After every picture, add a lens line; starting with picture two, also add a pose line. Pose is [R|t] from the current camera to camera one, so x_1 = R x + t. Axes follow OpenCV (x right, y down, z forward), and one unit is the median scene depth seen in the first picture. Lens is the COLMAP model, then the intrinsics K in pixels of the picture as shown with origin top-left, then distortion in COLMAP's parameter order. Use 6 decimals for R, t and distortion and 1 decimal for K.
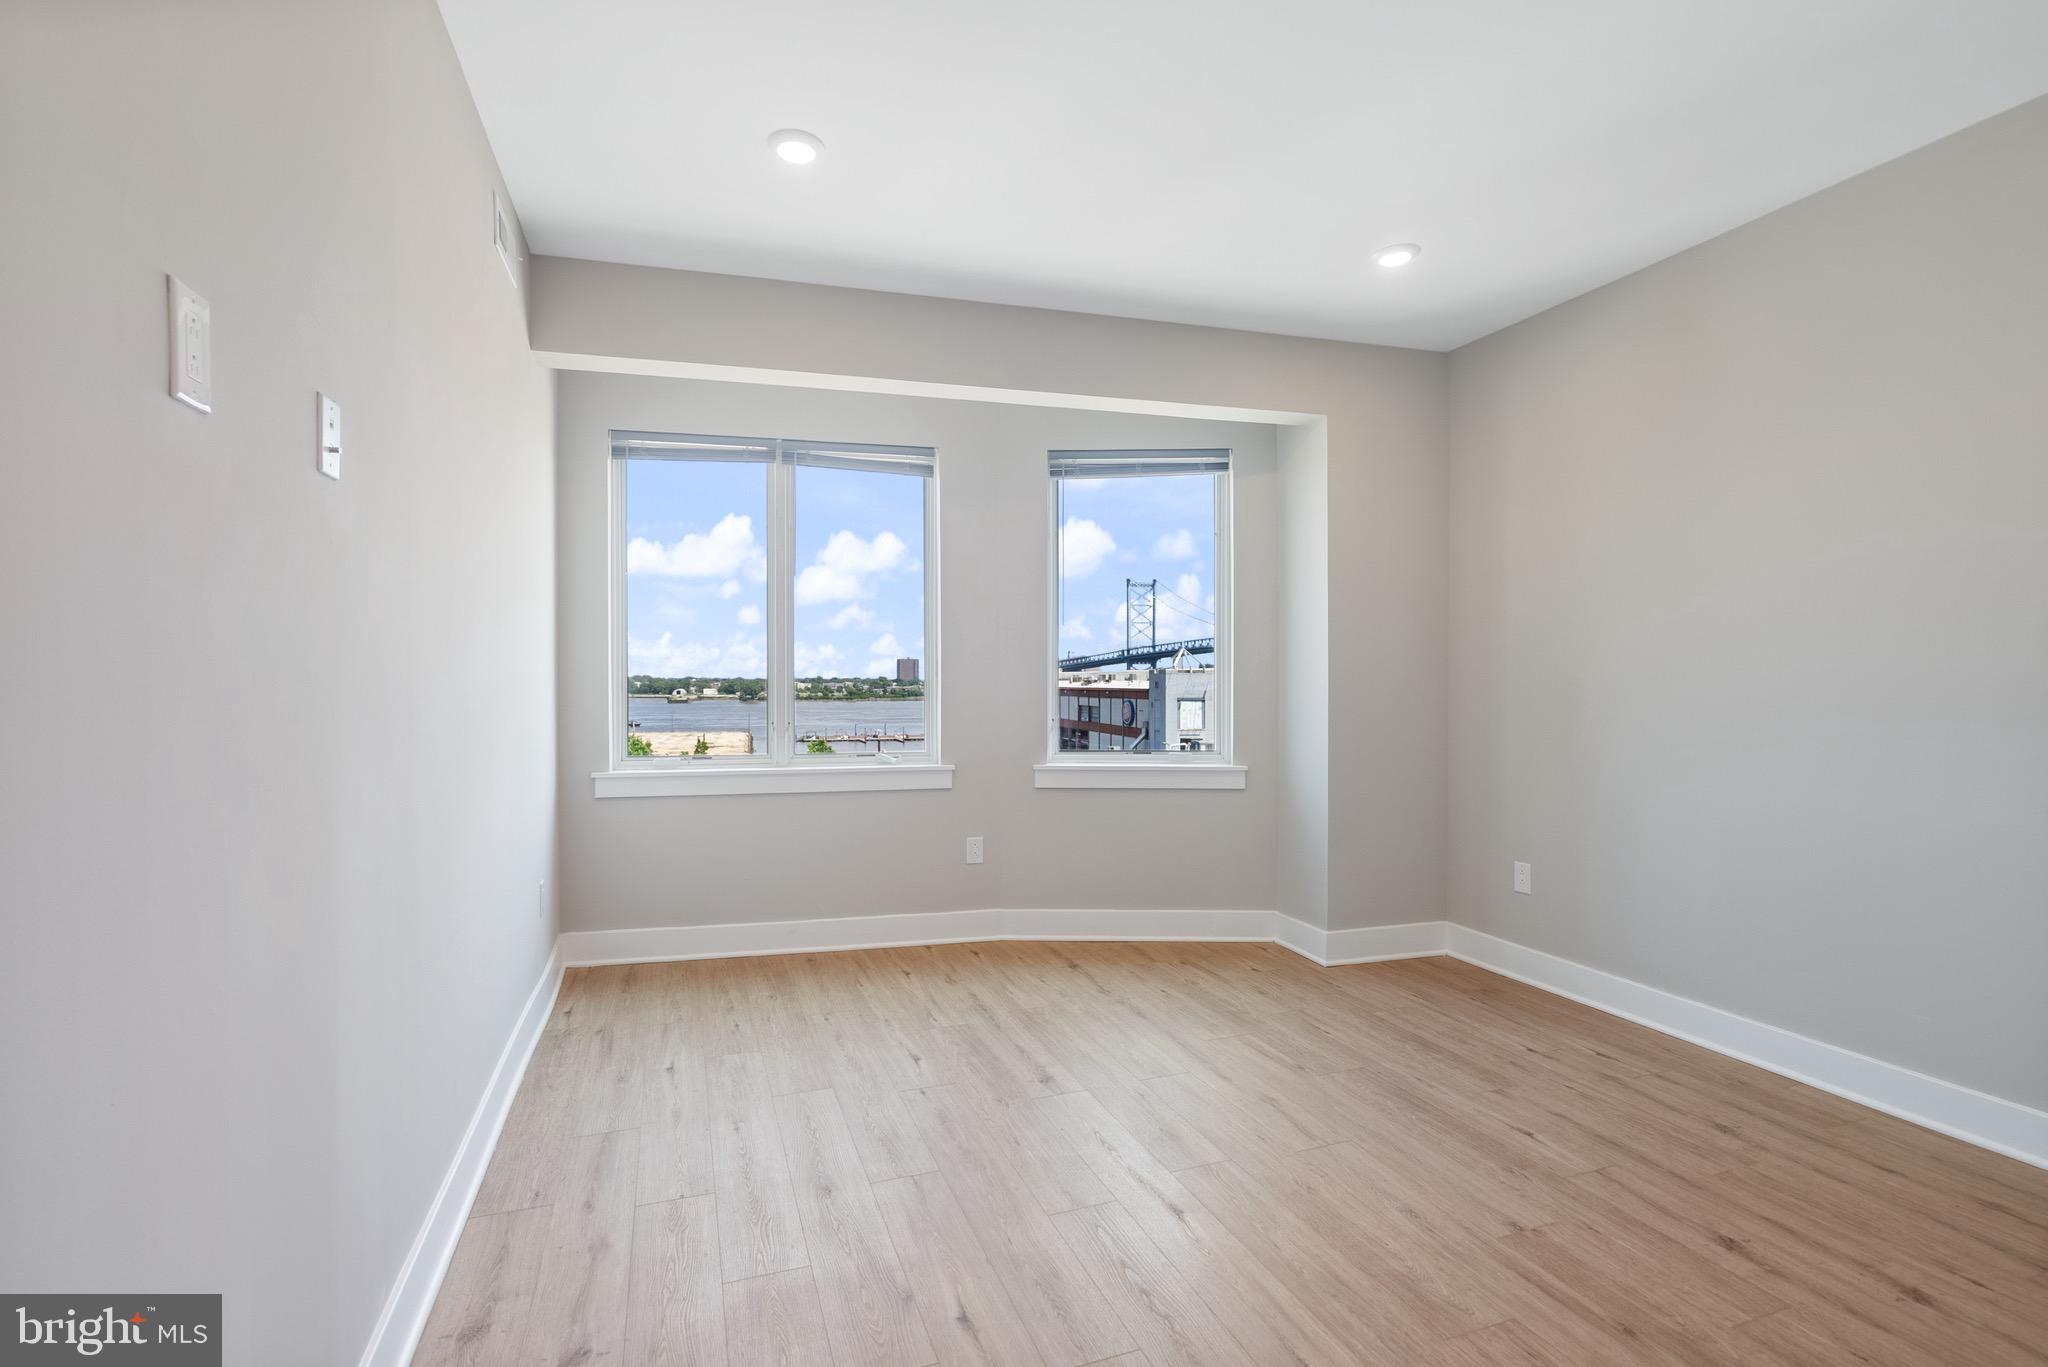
lens RADIAL K [[935.1, 0, 1012.4], [0, 935.1, 689.5], [0, 0, 1]] dist [0.001158, 0.000267]
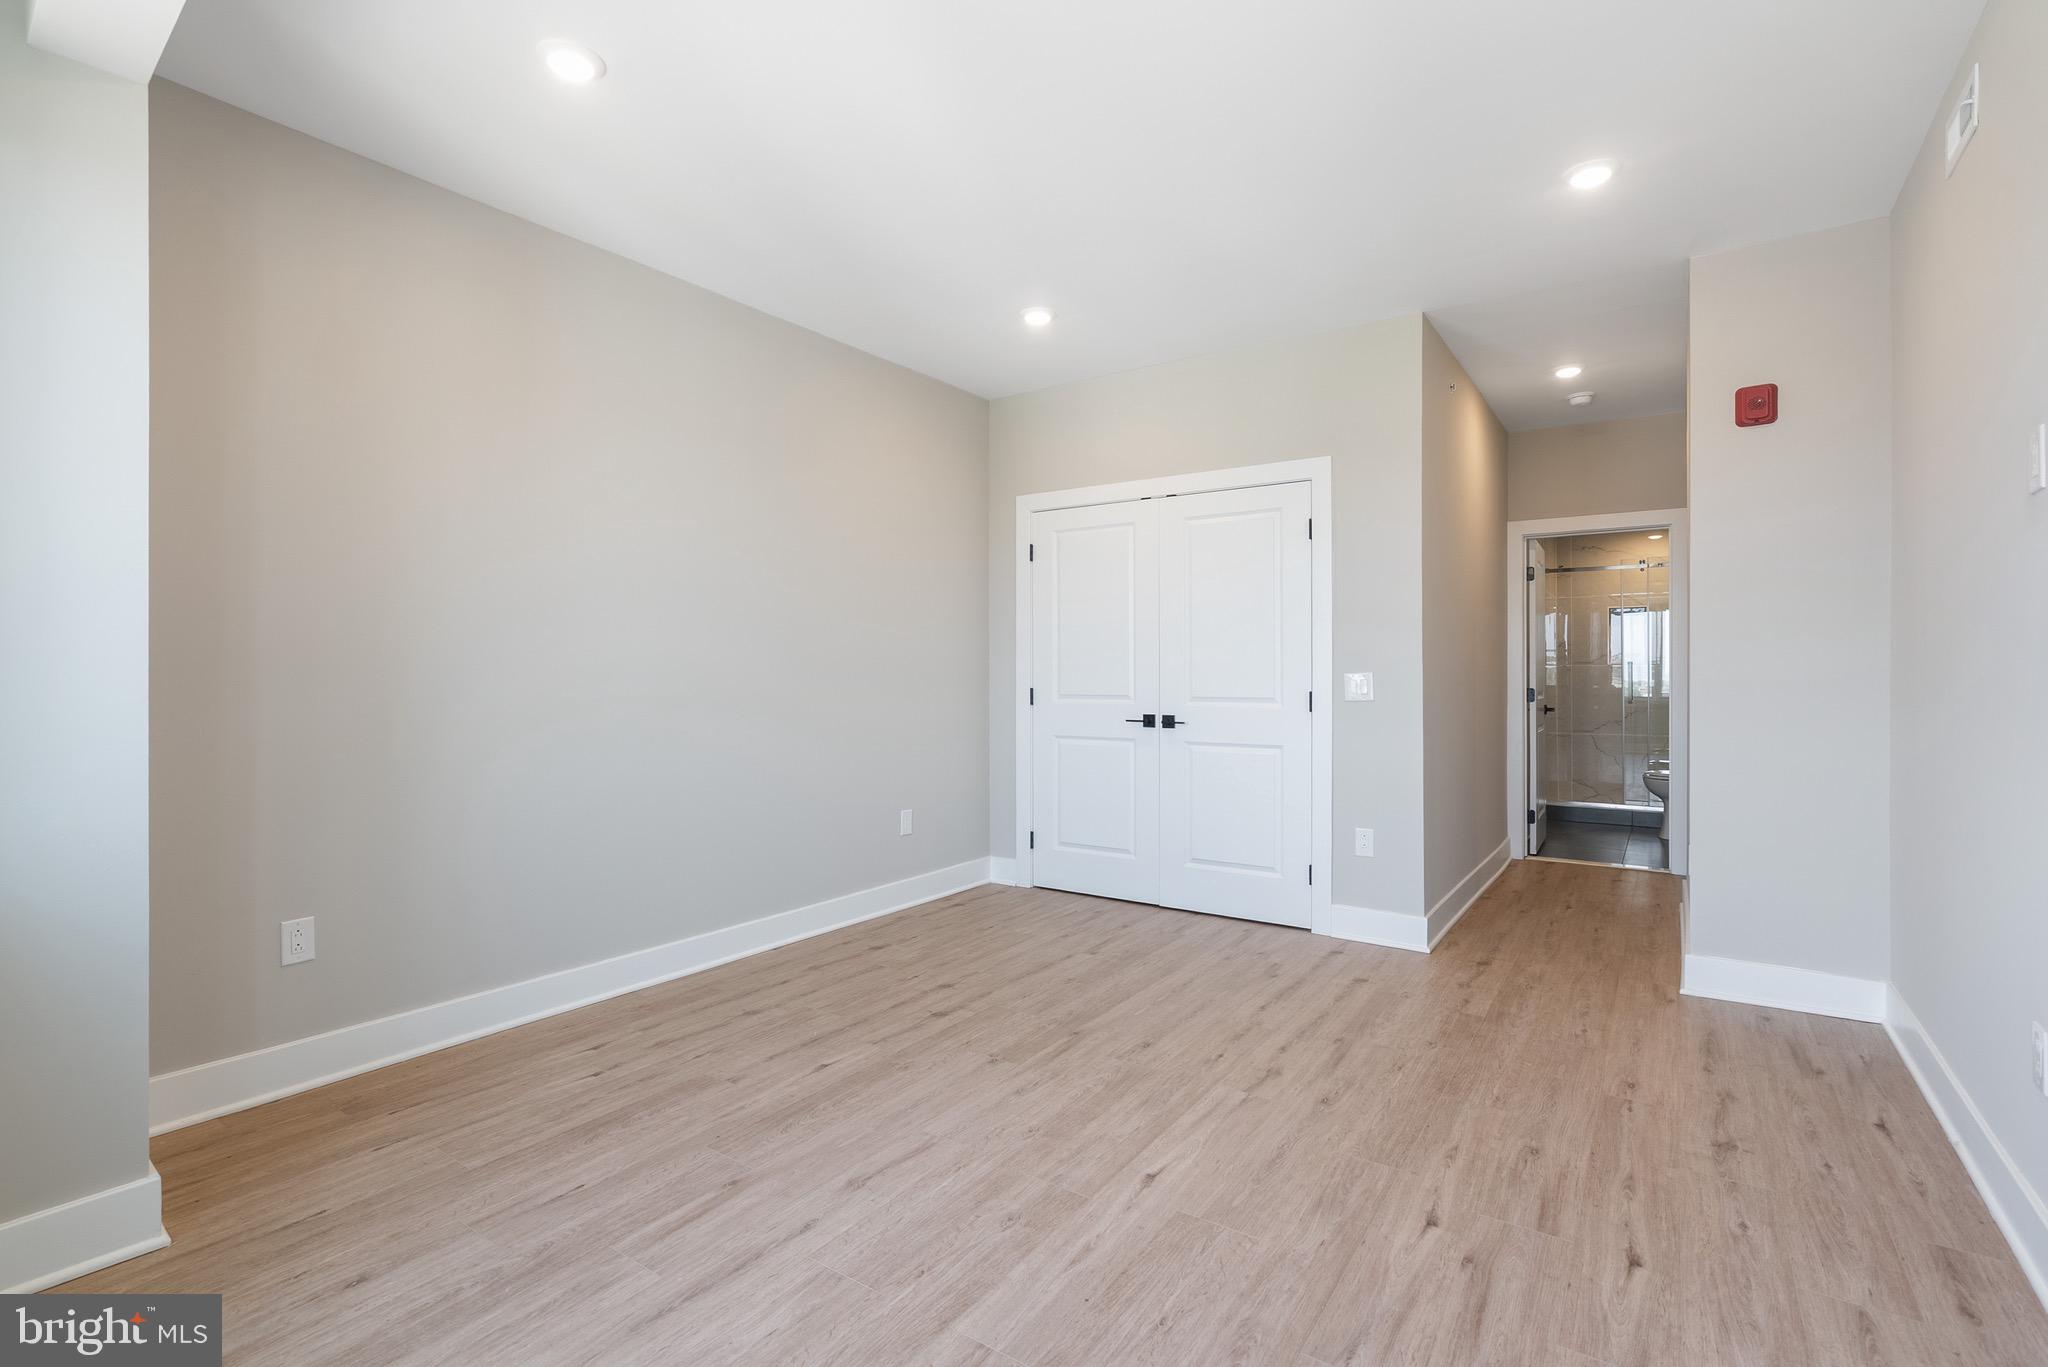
lens RADIAL K [[935.1, 0, 1012.4], [0, 935.1, 689.5], [0, 0, 1]] dist [0.001158, 0.000267]
pose [[-0.575547, -0.011033, 0.817694, -0.445279], [0.007950, 0.999786, 0.019086, 0.011590], [-0.817730, 0.017485, -0.575336, 1.360878]]
